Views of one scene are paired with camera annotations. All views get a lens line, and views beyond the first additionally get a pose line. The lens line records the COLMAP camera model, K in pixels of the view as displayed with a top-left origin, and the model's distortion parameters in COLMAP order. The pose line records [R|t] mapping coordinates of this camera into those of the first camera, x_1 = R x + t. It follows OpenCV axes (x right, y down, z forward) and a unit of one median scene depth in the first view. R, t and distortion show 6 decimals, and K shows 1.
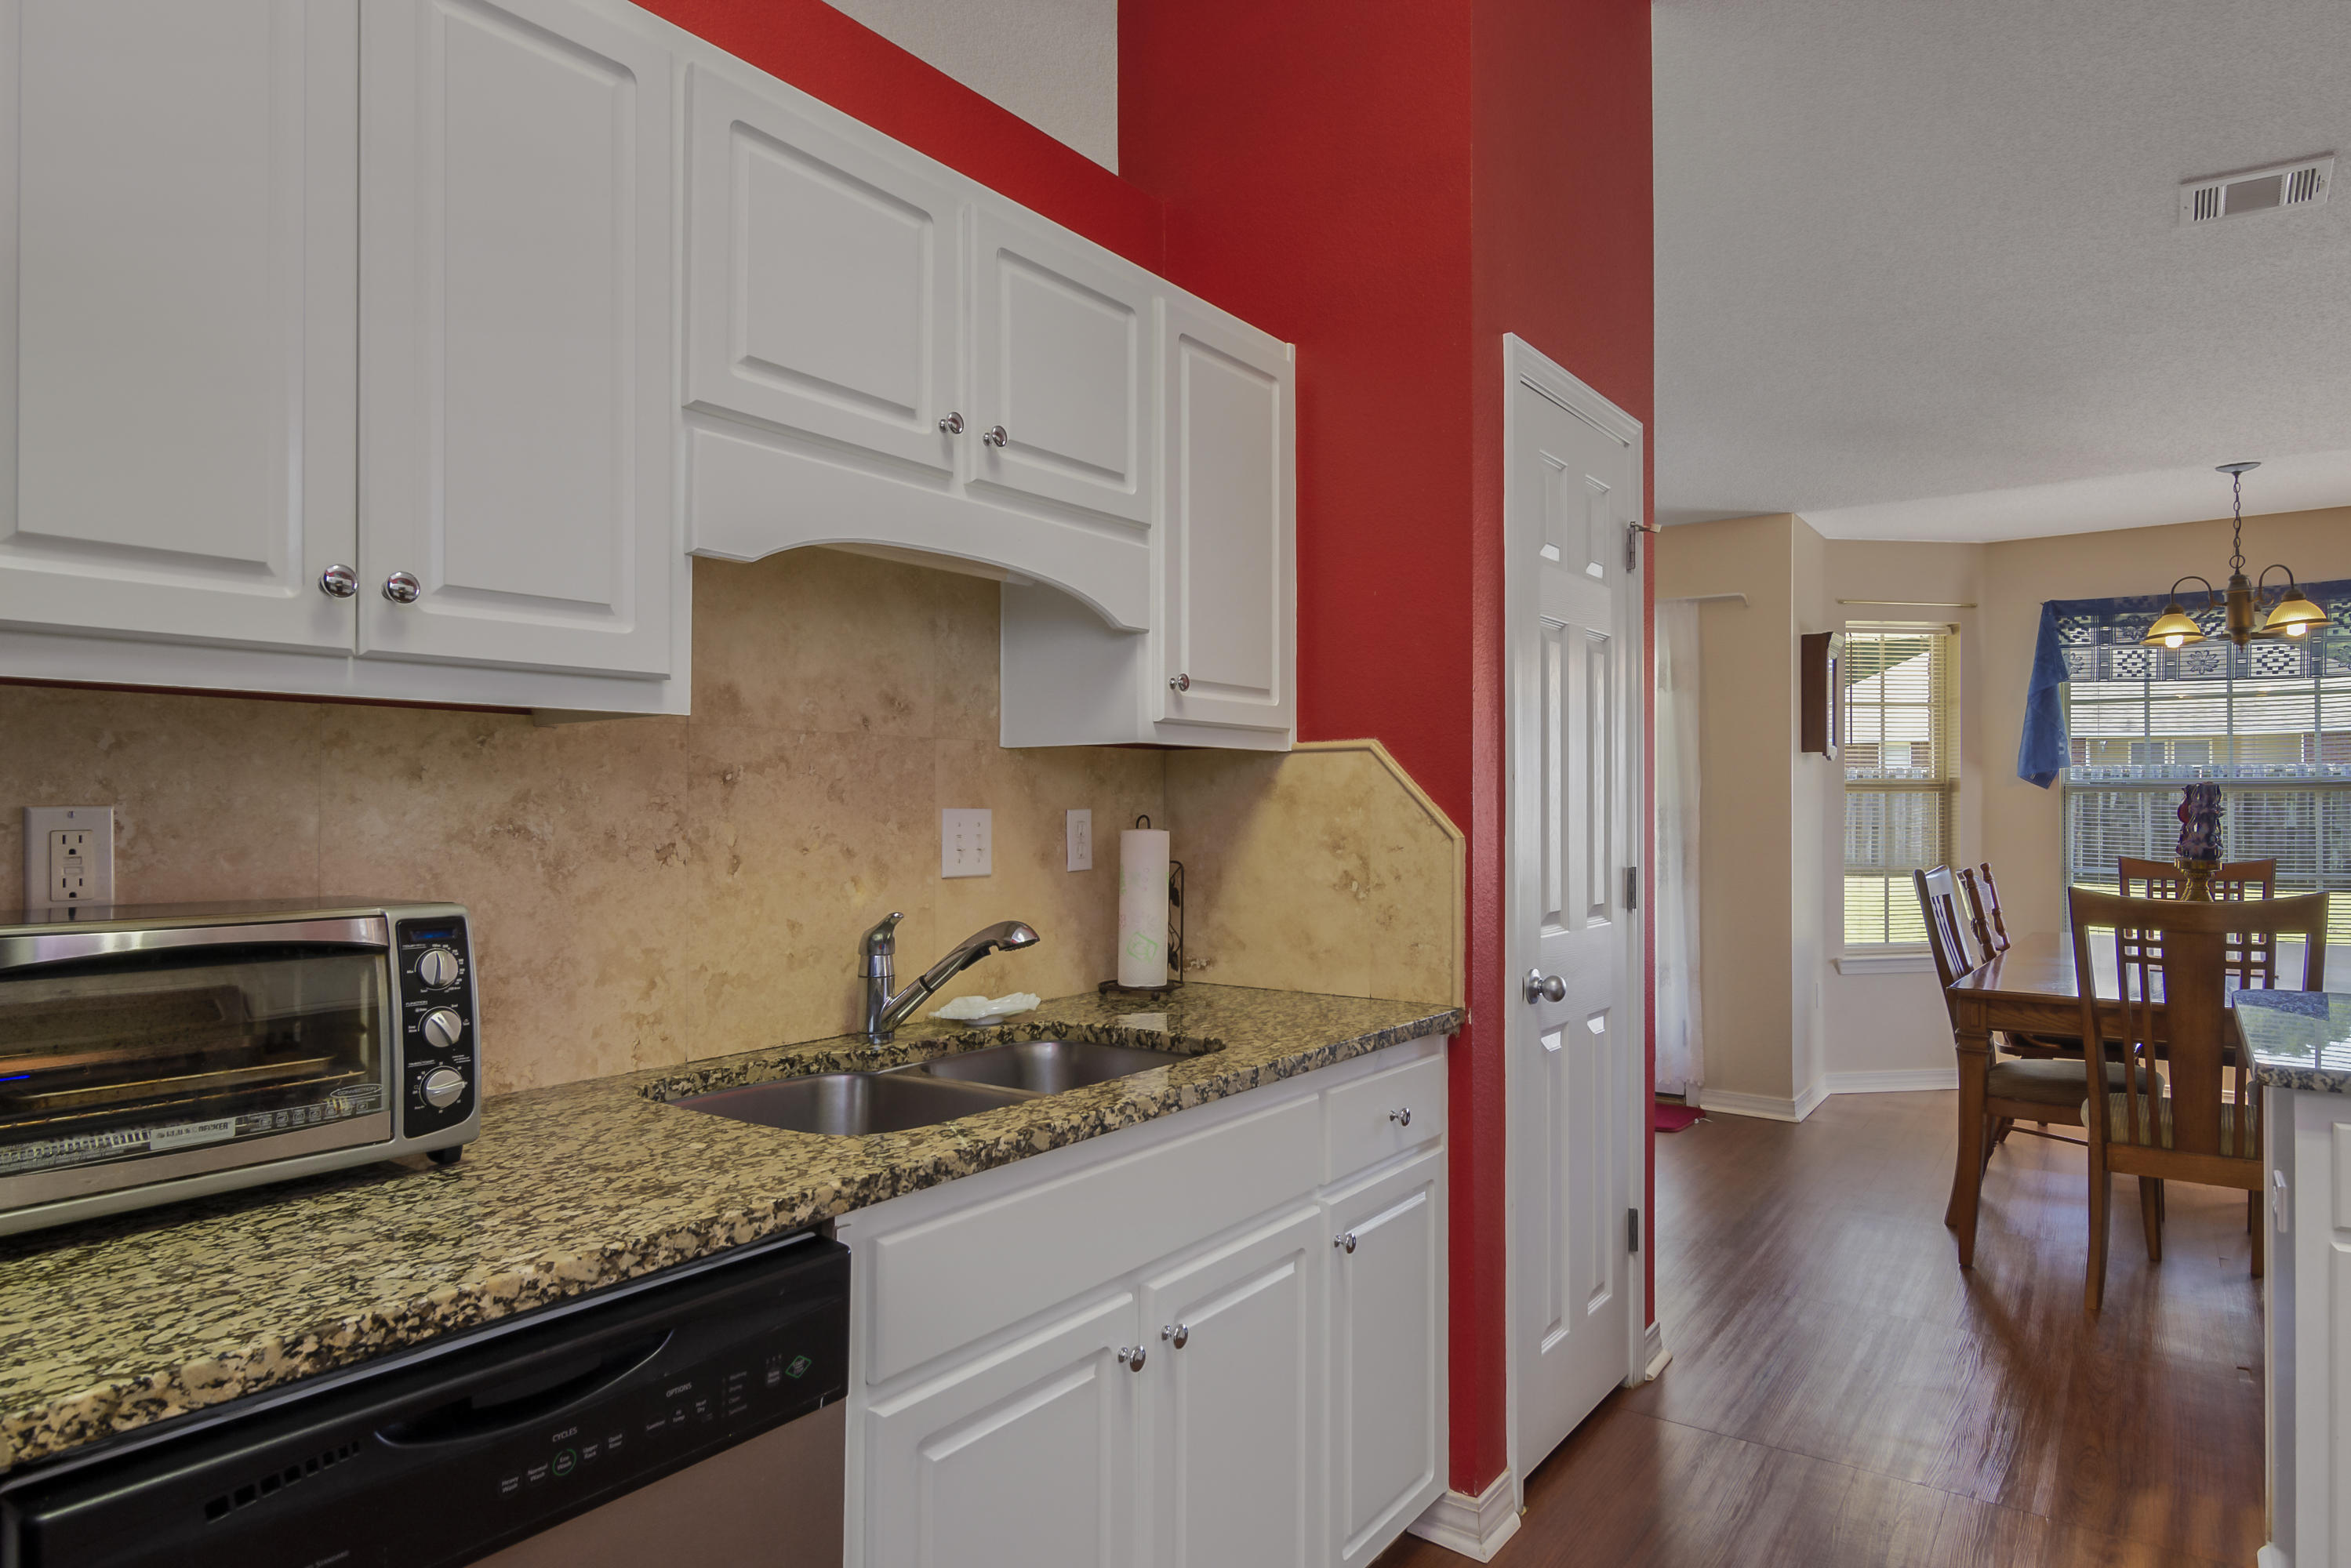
lens RADIAL K [[1387.6, 0, 1181.2], [0, 1387.6, 806.6], [0, 0, 1]] dist [0.001471, -0.000626]
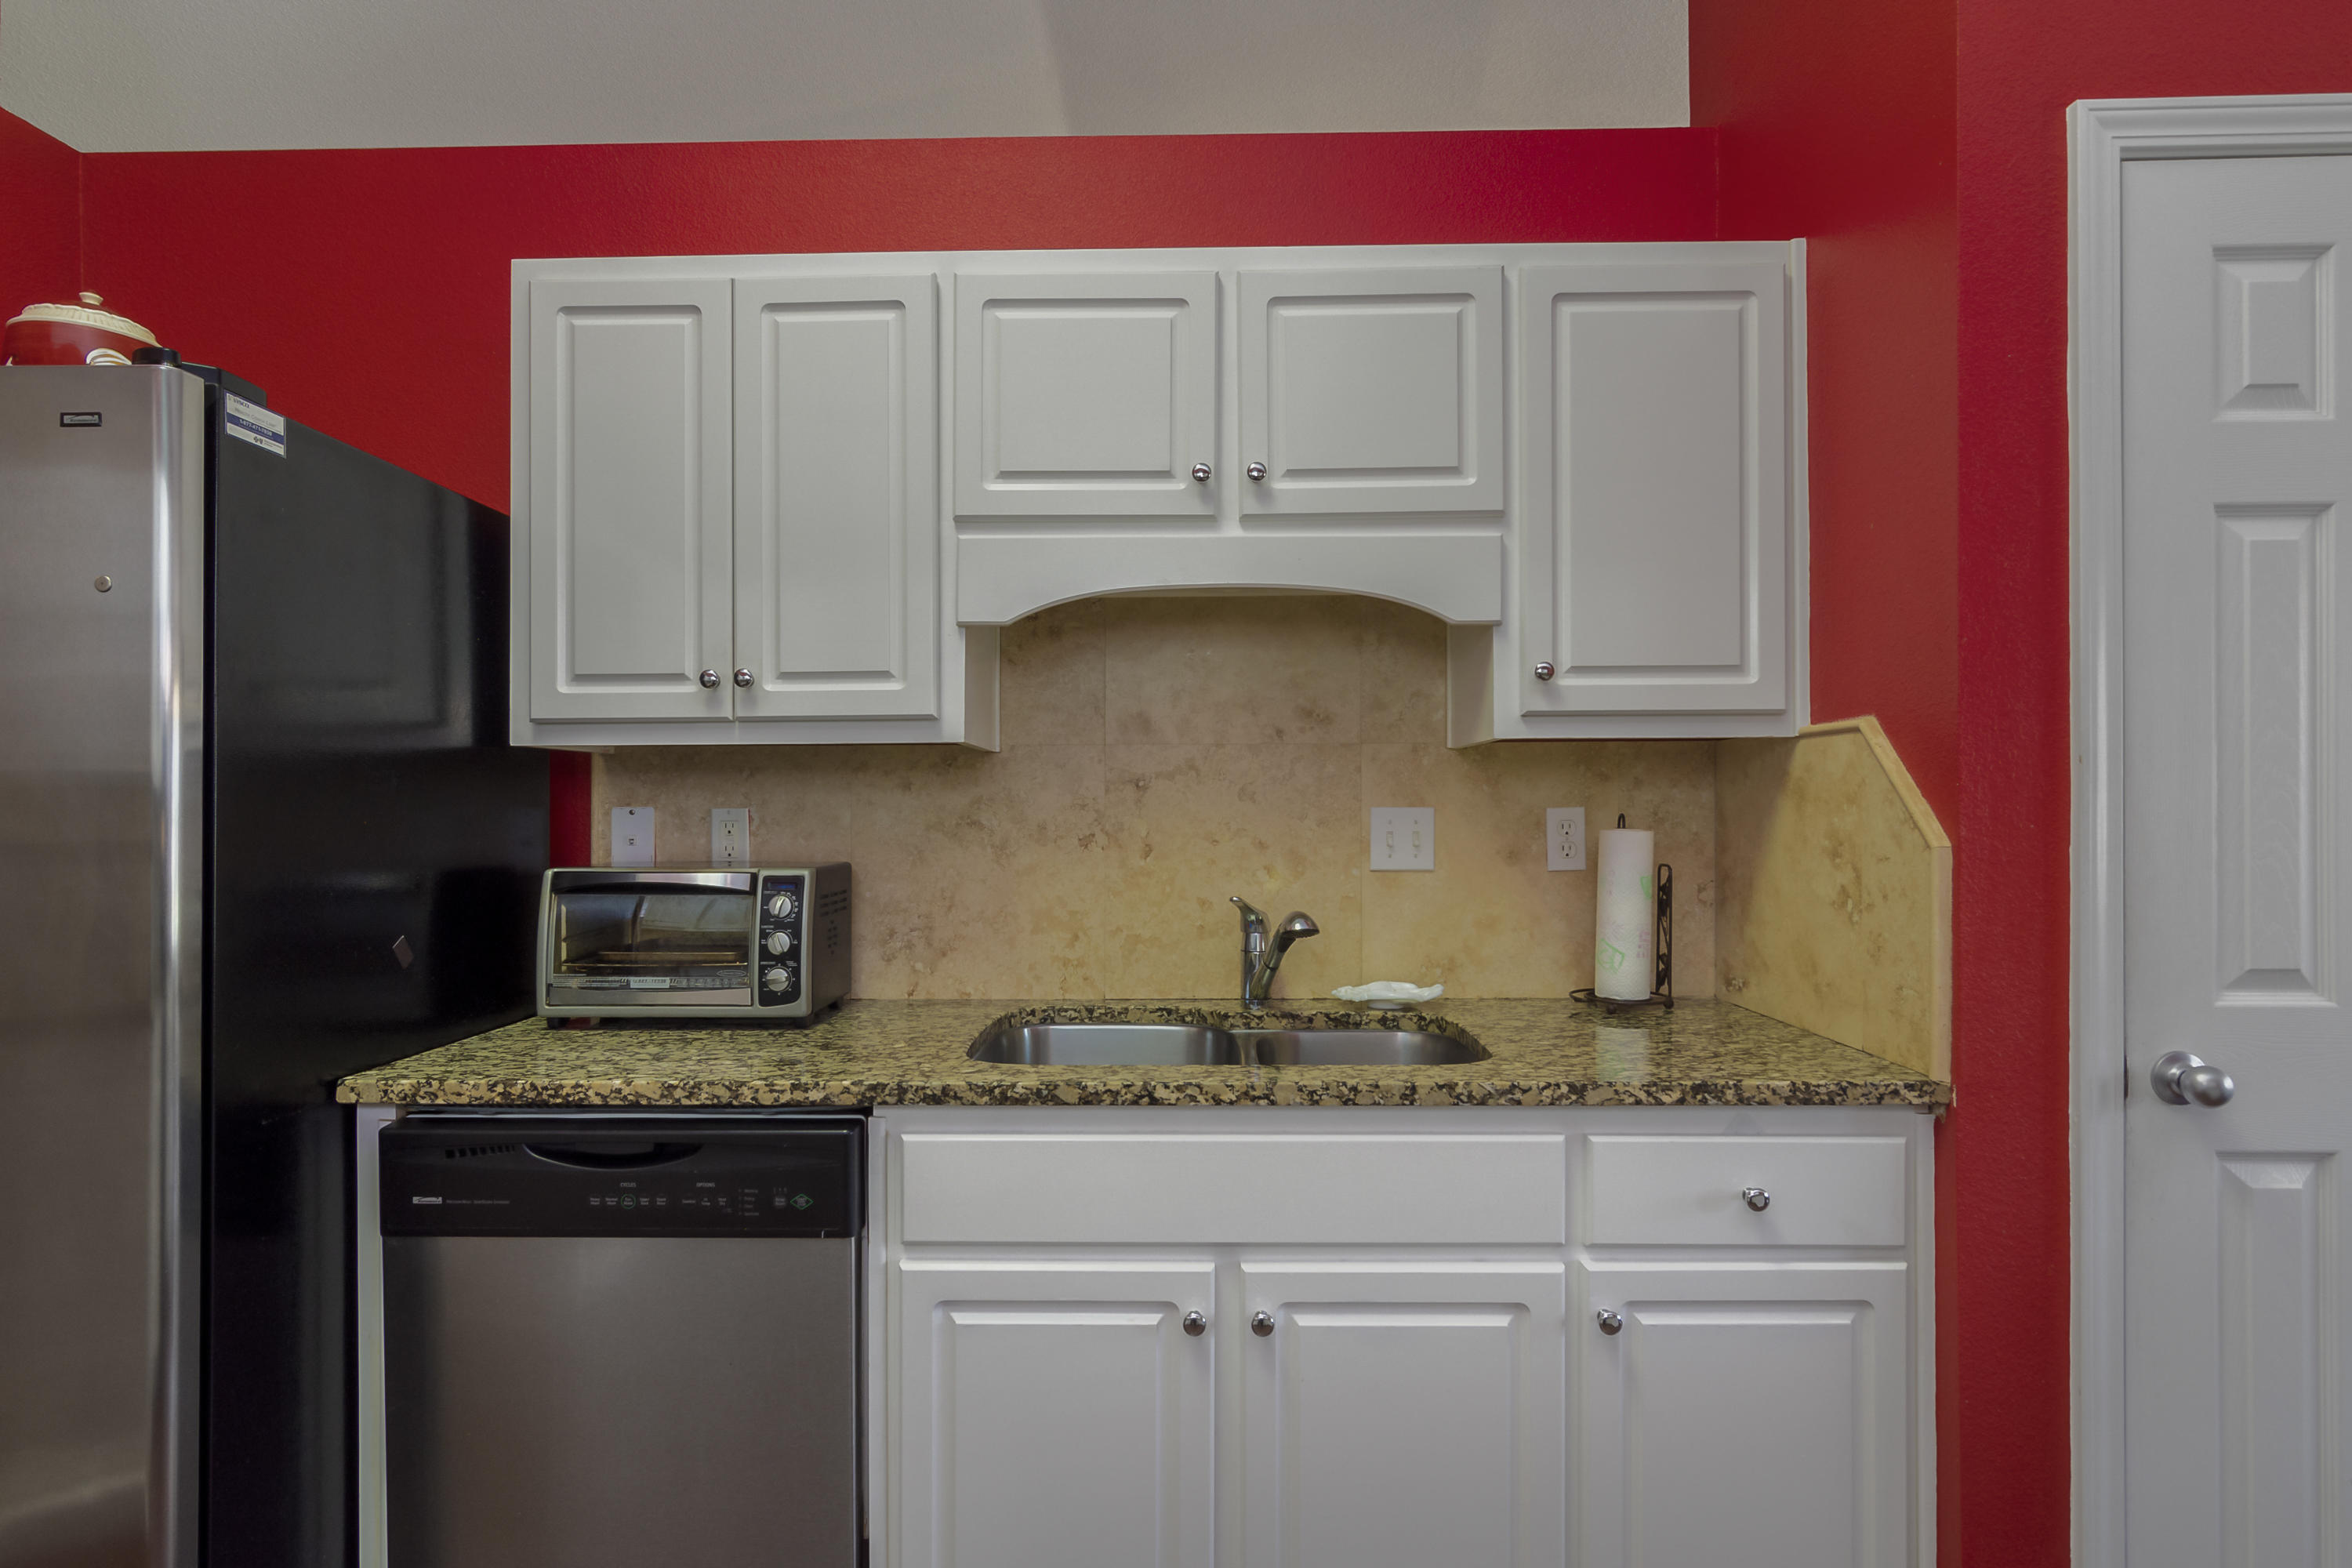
lens RADIAL K [[1174.8, 0, 1144.0], [0, 1174.8, 812.8], [0, 0, 1]] dist [-0.001830, -0.000107]
pose [[0.566629, 0.002982, -0.823967, 0.608798], [0.004186, 0.999970, 0.006498, -0.001172], [0.823962, -0.007131, 0.566600, 0.405697]]
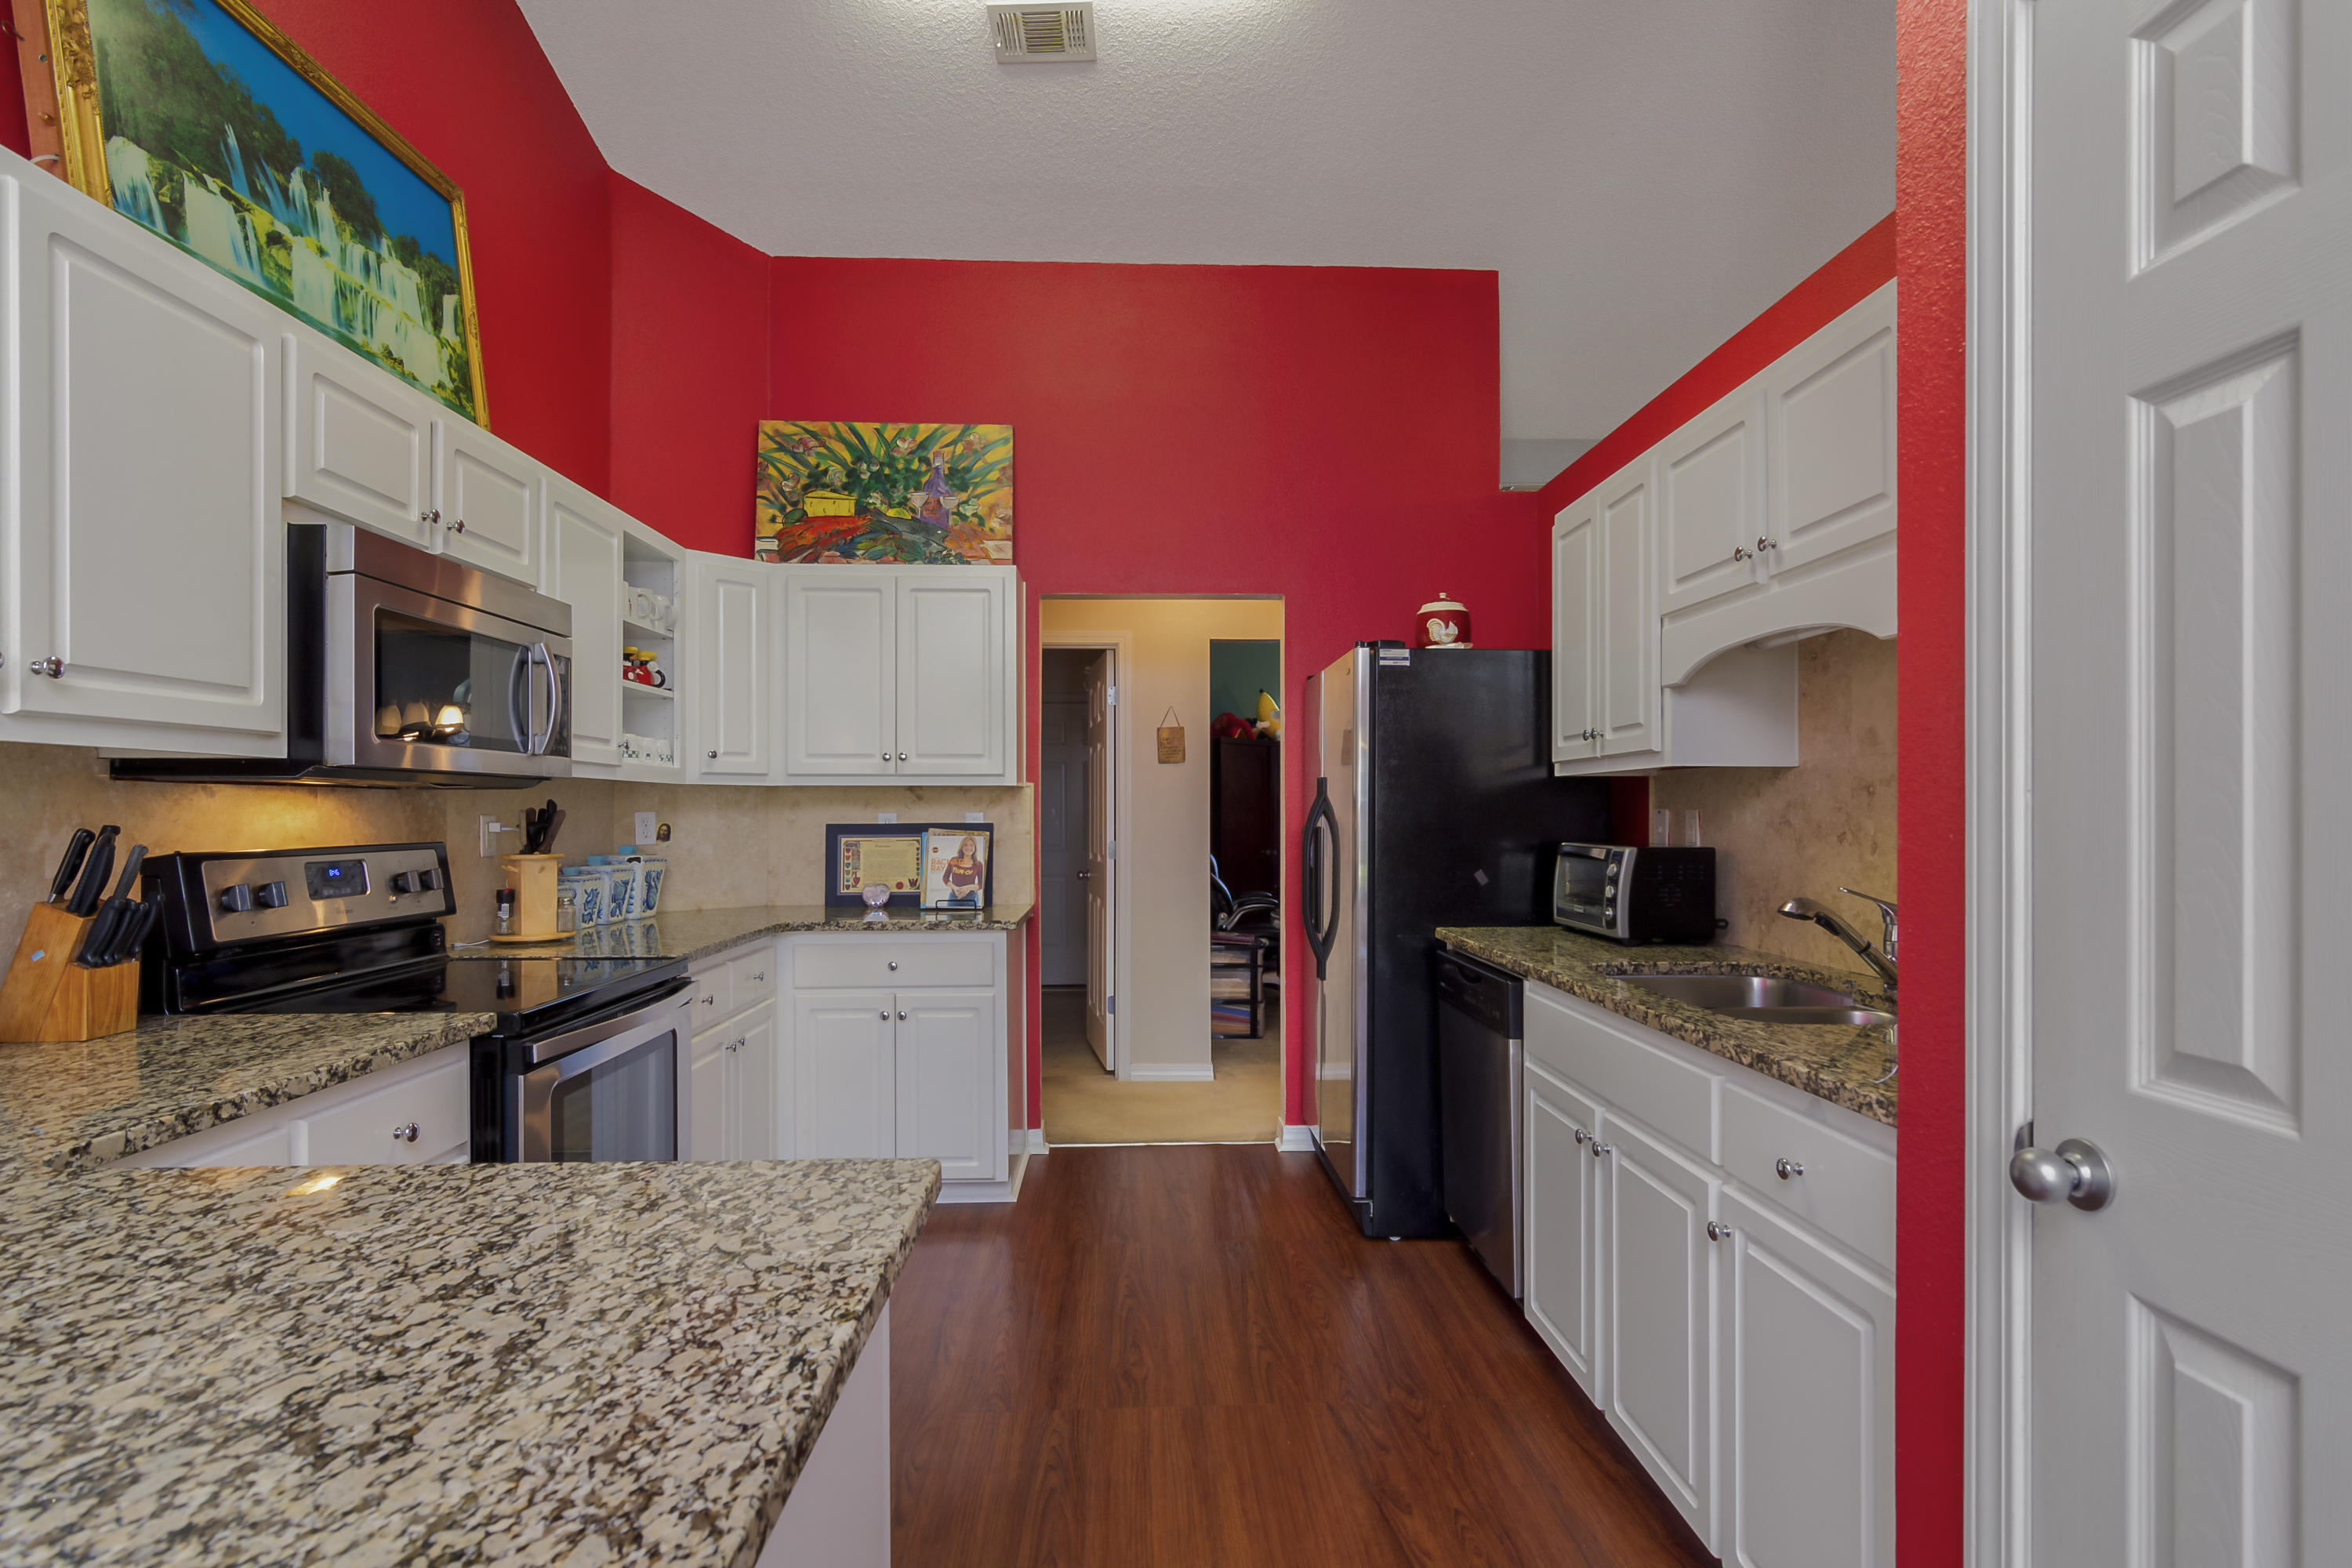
lens RADIAL K [[1138.1, 0, 1170.0], [0, 1138.1, 802.4], [0, 0, 1]] dist [0.000360, 0.001419]
pose [[-0.792975, -0.002415, -0.609249, 1.073444], [0.002411, 0.999972, -0.007102, -0.000592], [0.609249, -0.007101, -0.792947, 1.599001]]
